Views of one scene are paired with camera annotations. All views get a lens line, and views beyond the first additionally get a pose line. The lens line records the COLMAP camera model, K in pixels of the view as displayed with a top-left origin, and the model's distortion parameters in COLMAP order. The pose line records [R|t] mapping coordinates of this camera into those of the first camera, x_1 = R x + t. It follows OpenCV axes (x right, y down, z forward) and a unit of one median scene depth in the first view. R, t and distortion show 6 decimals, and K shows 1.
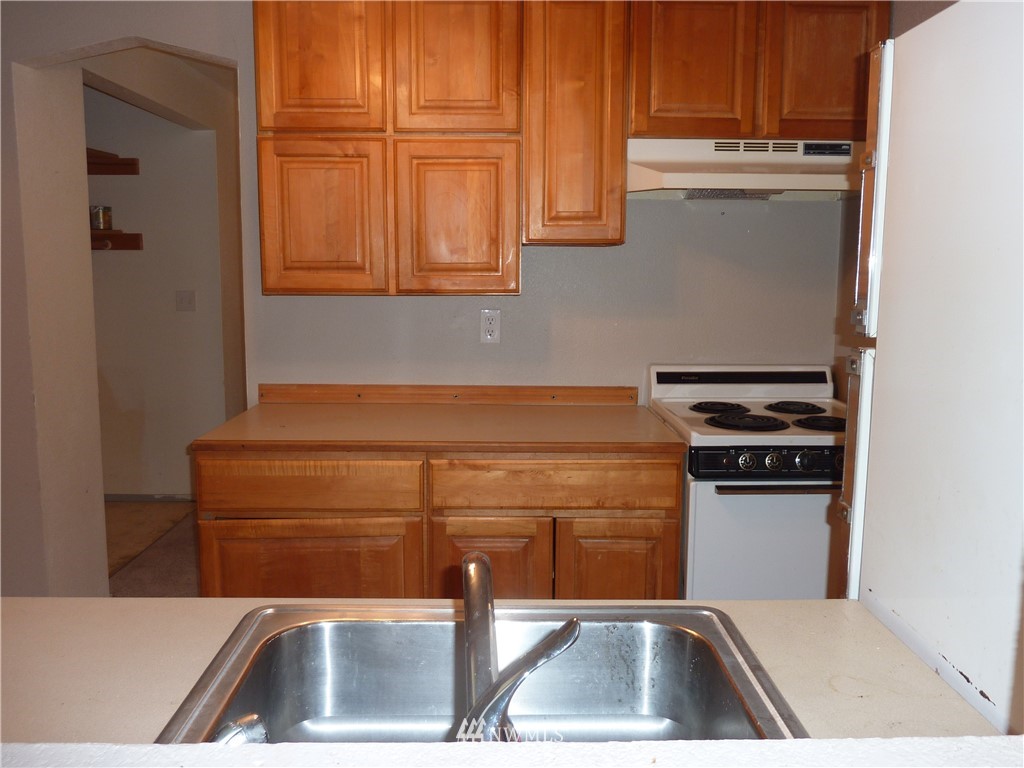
lens RADIAL K [[853.4, 0, 511.7], [0, 853.4, 384.3], [0, 0, 1]] dist [0.002277, 0.000590]
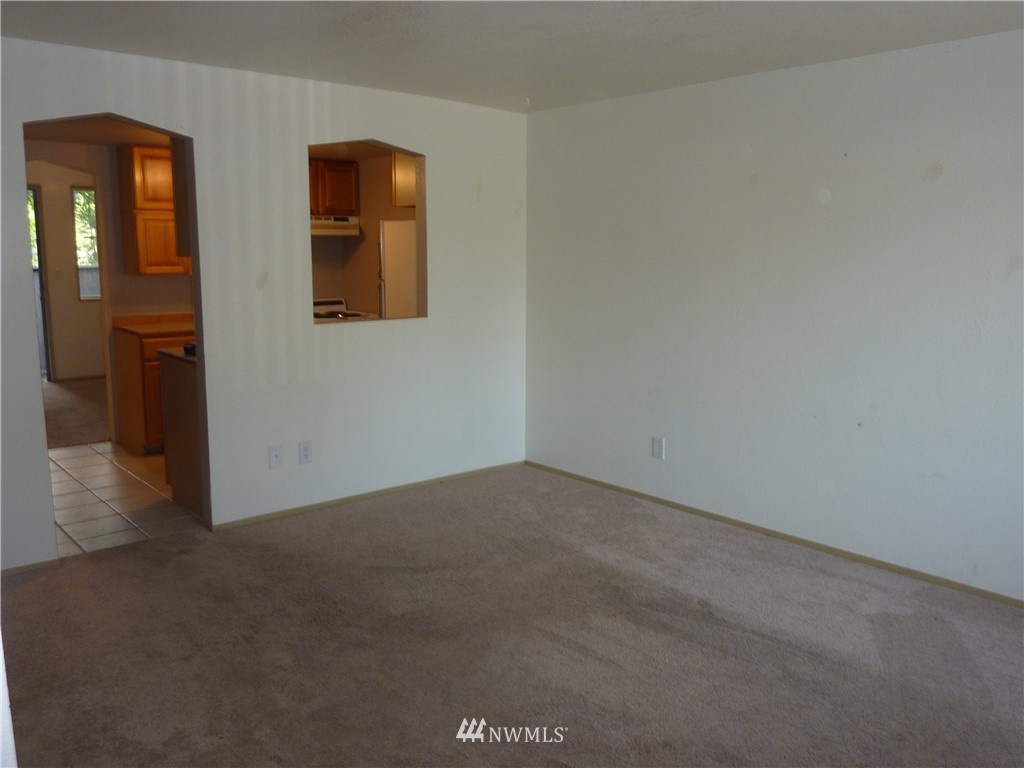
lens RADIAL K [[853.4, 0, 512.3], [0, 853.4, 383.3], [0, 0, 1]] dist [0.002277, 0.000590]
pose [[0.774117, -0.103231, 0.624569, -1.015576], [0.085797, 0.994620, 0.058055, 0.149584], [-0.627202, 0.008644, 0.778809, -1.557668]]
